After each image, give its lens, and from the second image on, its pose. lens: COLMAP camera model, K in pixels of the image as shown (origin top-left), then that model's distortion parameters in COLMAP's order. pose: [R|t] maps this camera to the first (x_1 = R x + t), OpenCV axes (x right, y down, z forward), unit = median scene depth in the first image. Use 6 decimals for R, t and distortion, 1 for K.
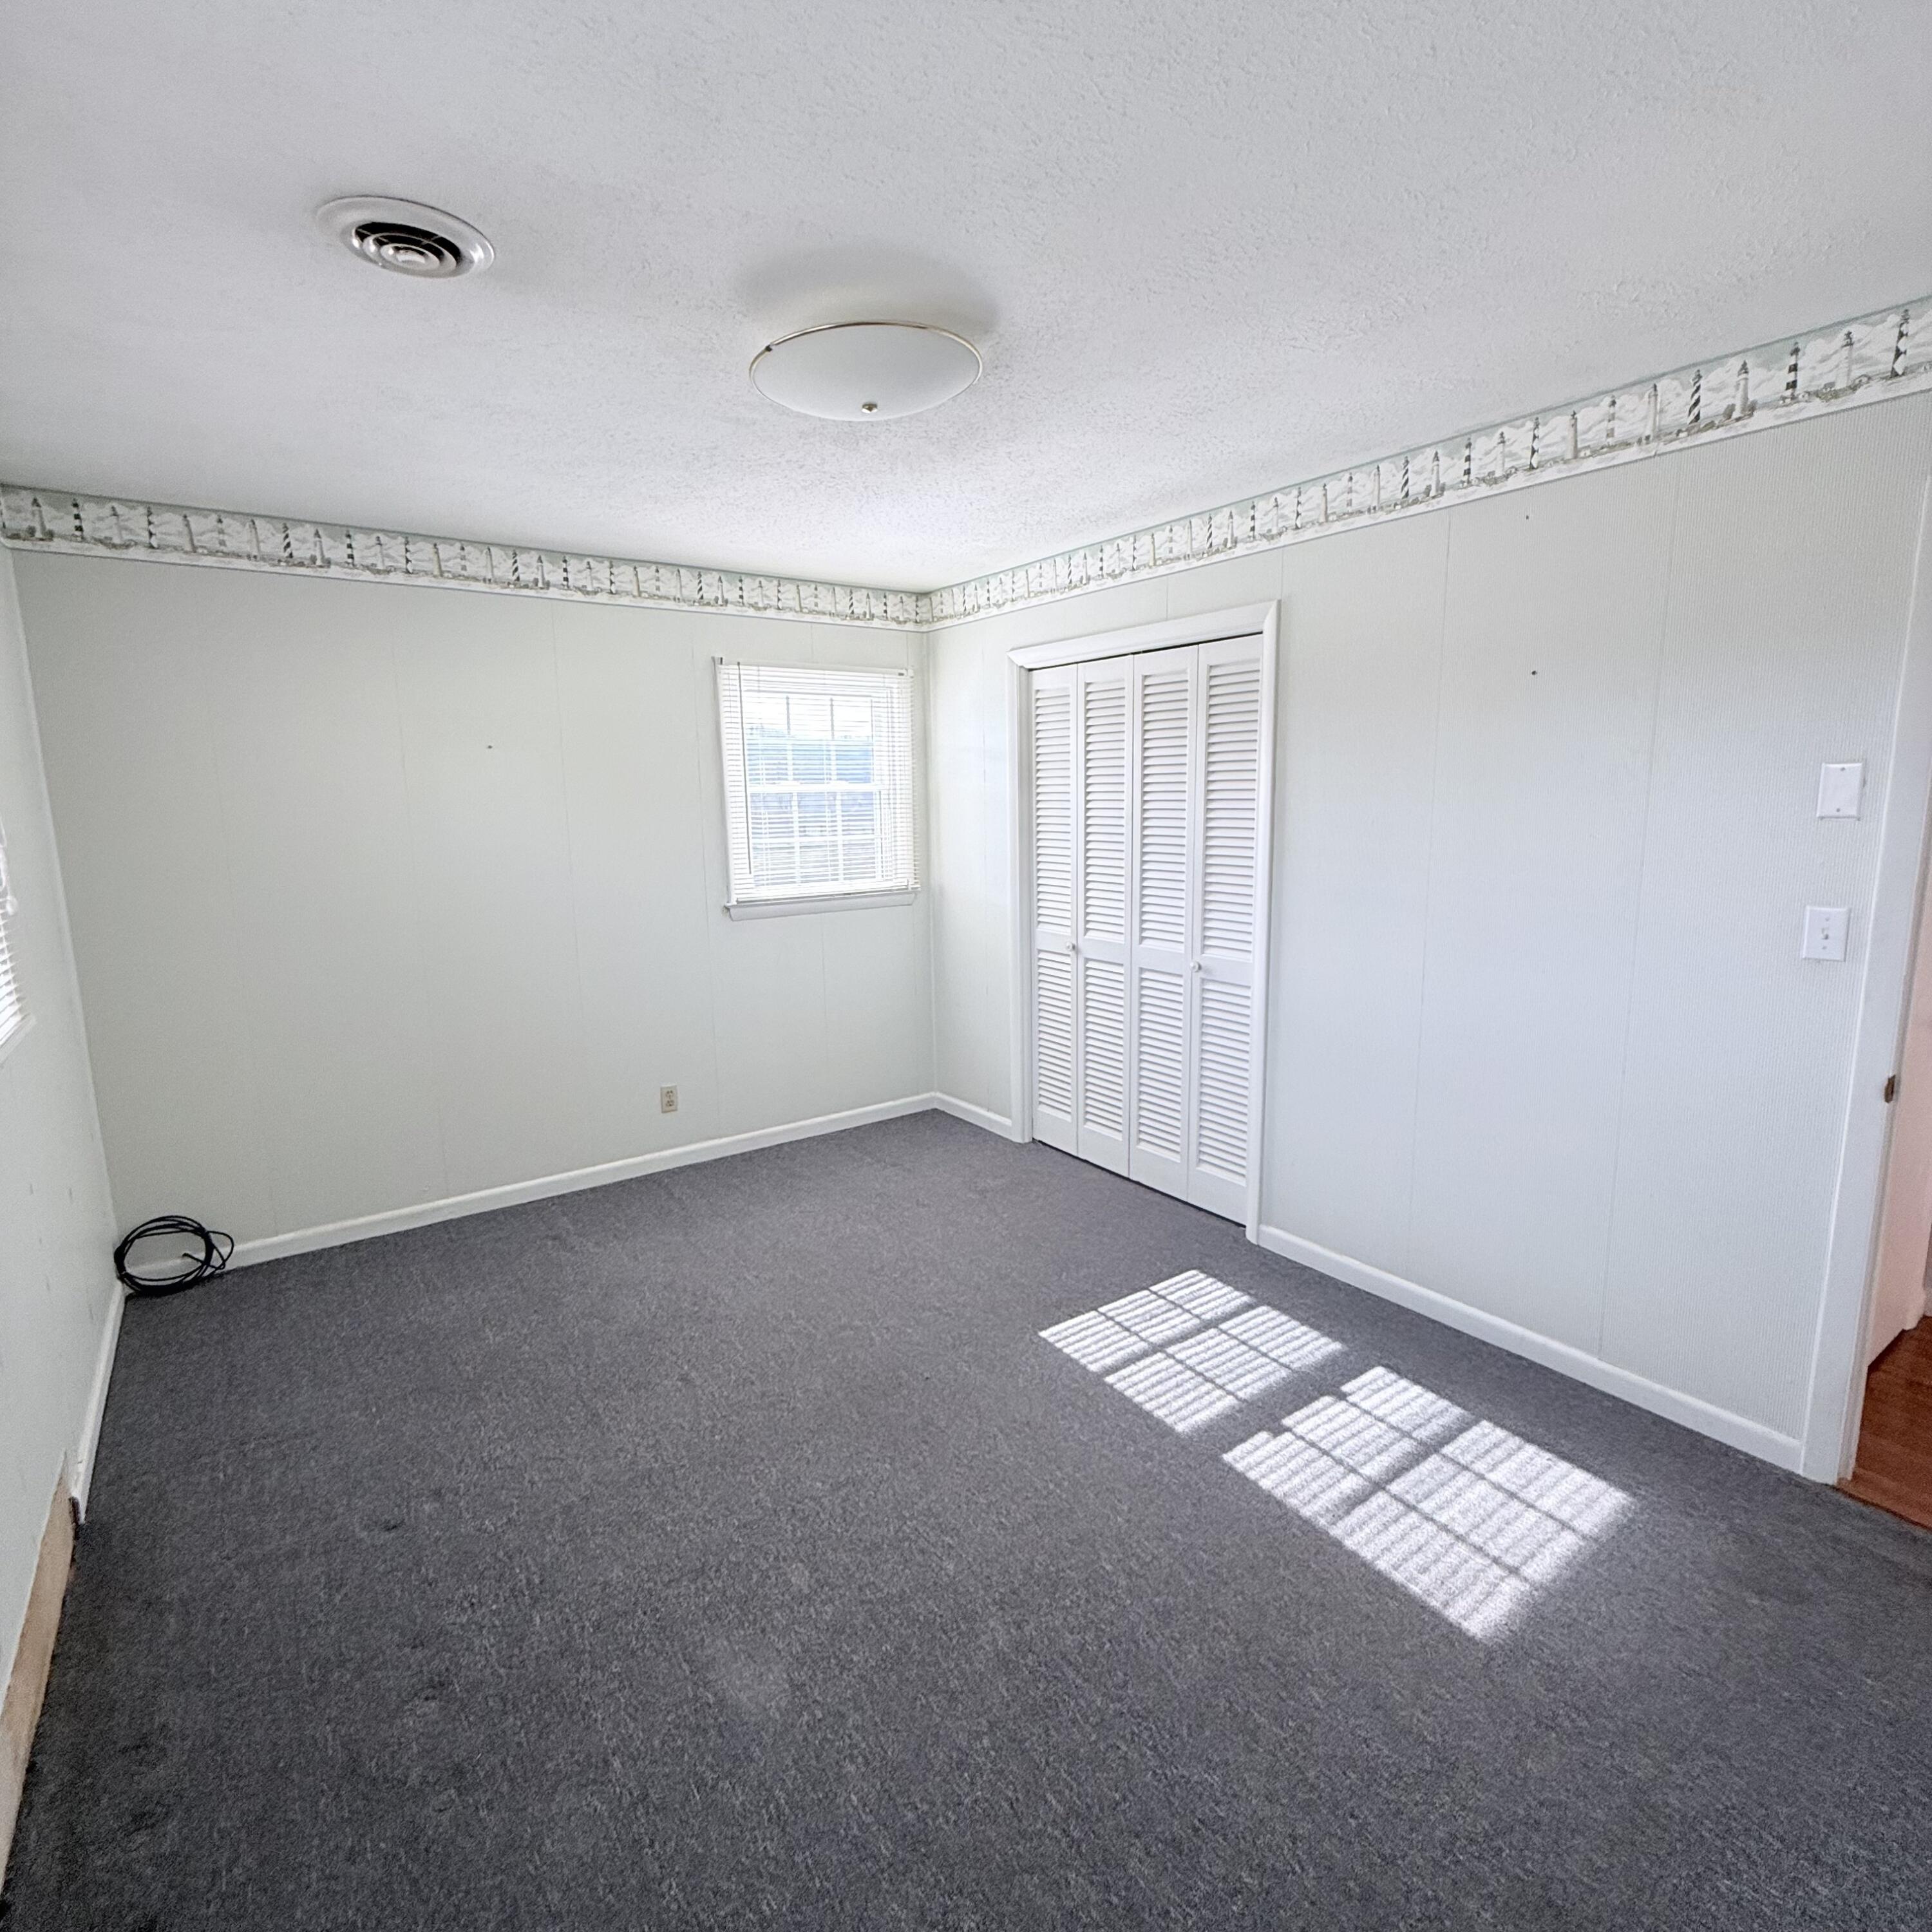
lens RADIAL K [[1026.8, 0, 971.2], [0, 1026.8, 955.4], [0, 0, 1]] dist [-0.005781, 0.002261]
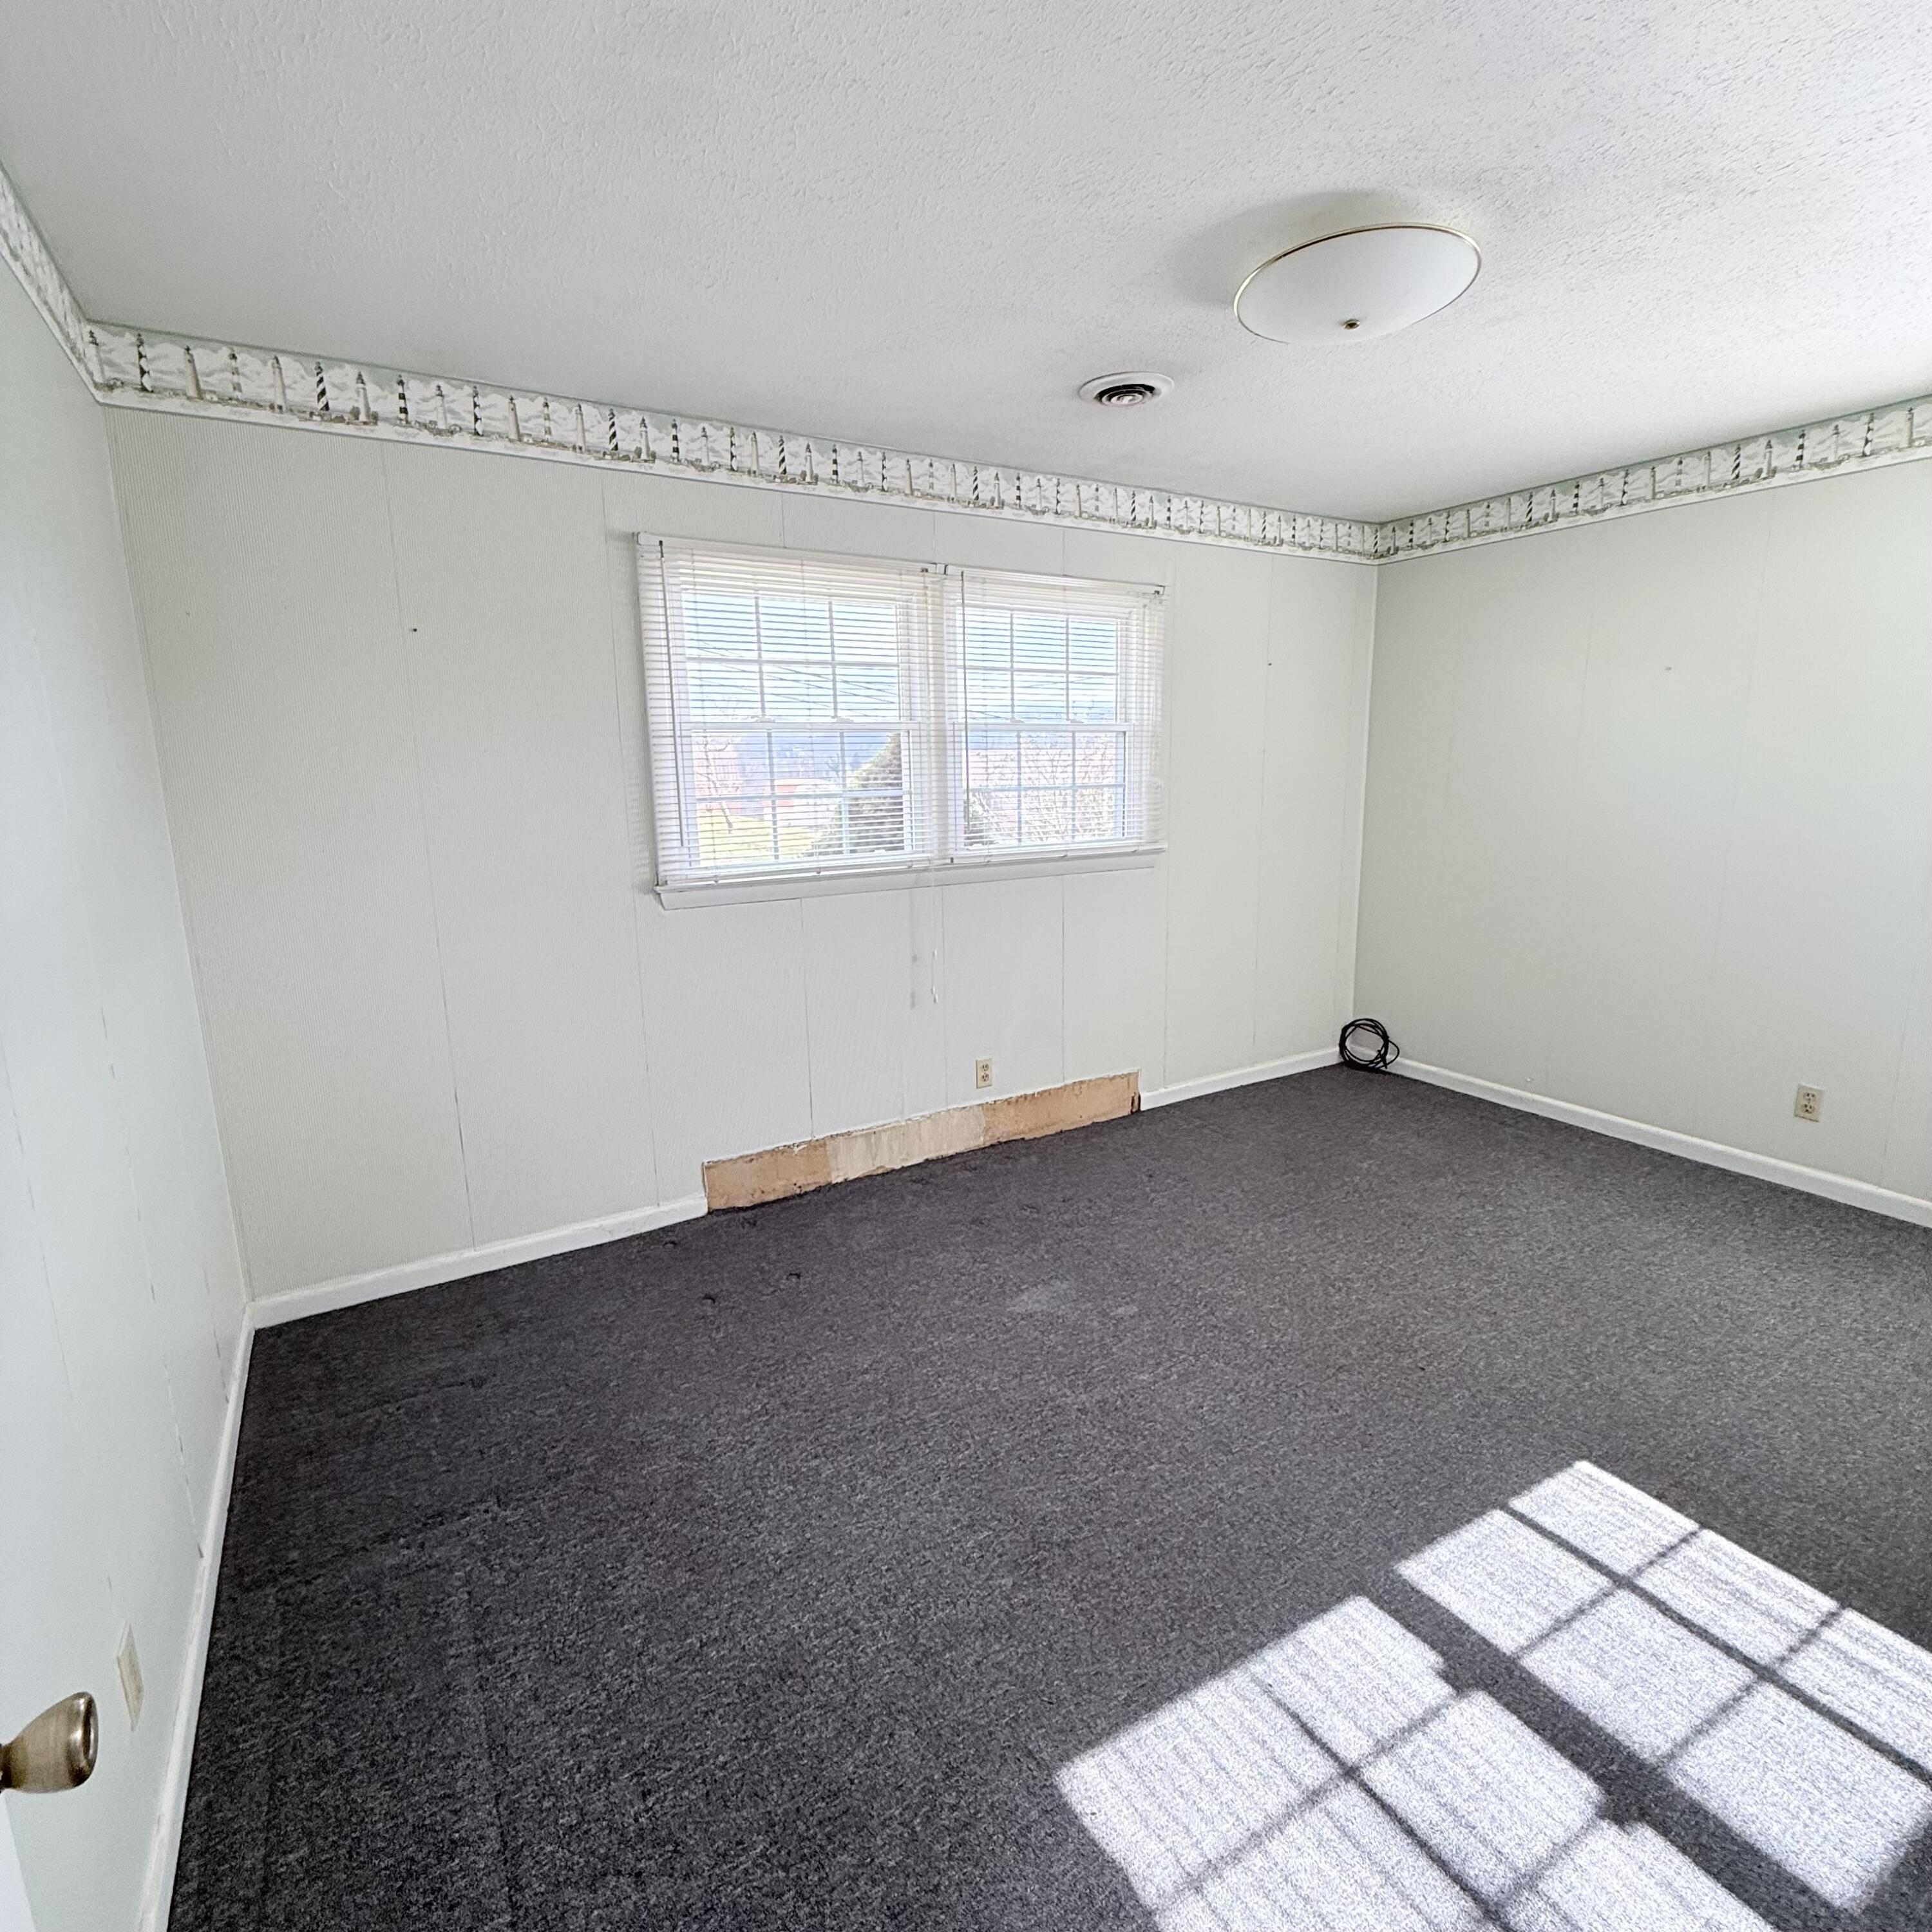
lens RADIAL K [[1026.8, 0, 967.9], [0, 1026.8, 957.3], [0, 0, 1]] dist [-0.005781, 0.002261]
pose [[-0.070189, 0.215058, -0.974076, 0.667902], [-0.132862, 0.965769, 0.222798, -0.080506], [0.988646, 0.145055, -0.039213, 0.488162]]
